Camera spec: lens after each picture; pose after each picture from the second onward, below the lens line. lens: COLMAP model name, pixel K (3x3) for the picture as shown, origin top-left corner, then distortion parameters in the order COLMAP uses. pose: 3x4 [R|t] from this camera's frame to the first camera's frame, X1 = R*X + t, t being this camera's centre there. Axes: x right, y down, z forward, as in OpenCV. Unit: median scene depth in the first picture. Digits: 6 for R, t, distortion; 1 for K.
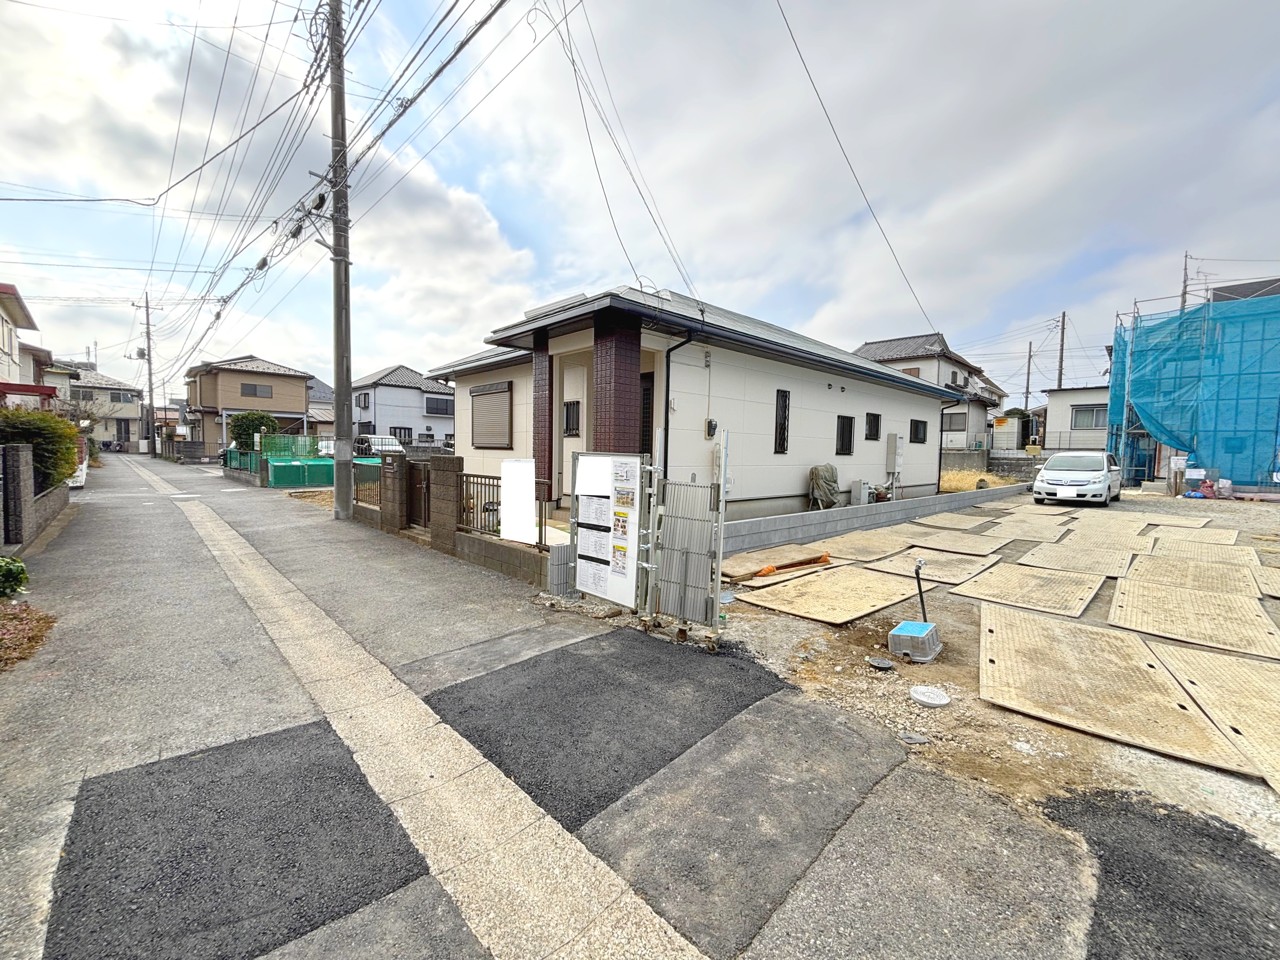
lens RADIAL K [[517.7, 0, 639.5], [0, 517.7, 478.2], [0, 0, 1]] dist [0.003422, -0.000659]
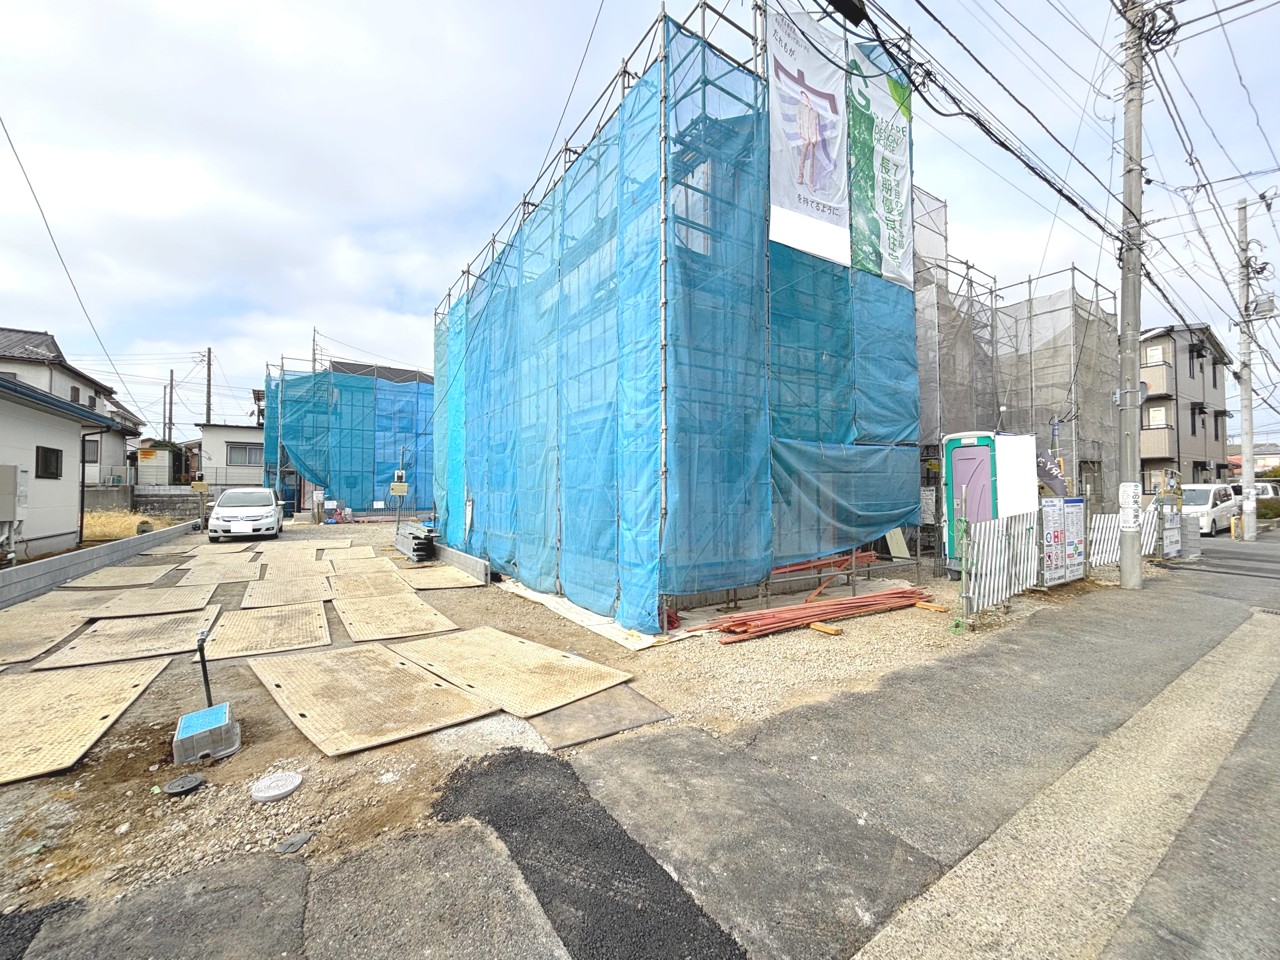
lens RADIAL K [[517.7, 0, 635.7], [0, 517.7, 479.4], [0, 0, 1]] dist [0.003422, -0.000659]
pose [[0.175221, 0.005872, 0.984512, -0.117567], [0.055952, 0.998307, -0.015913, -0.023860], [-0.982938, 0.057874, 0.174596, 0.155150]]
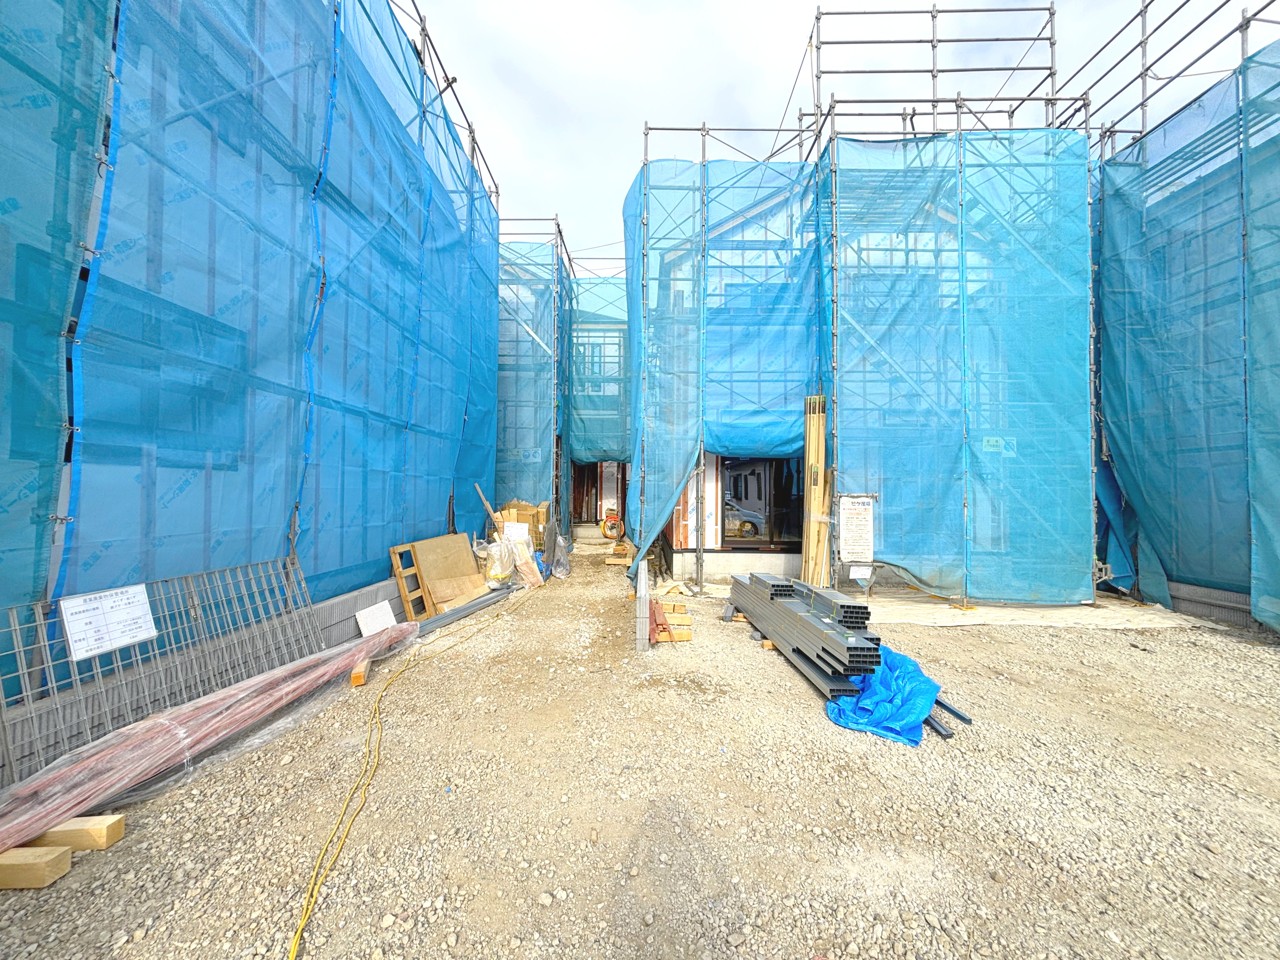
lens RADIAL K [[517.7, 0, 633.7], [0, 517.7, 481.6], [0, 0, 1]] dist [0.003422, -0.000659]
pose [[-0.722216, -0.011978, 0.691564, 2.981377], [0.012395, 0.999465, 0.030255, -0.140429], [-0.691557, 0.030422, -0.721681, 2.968236]]
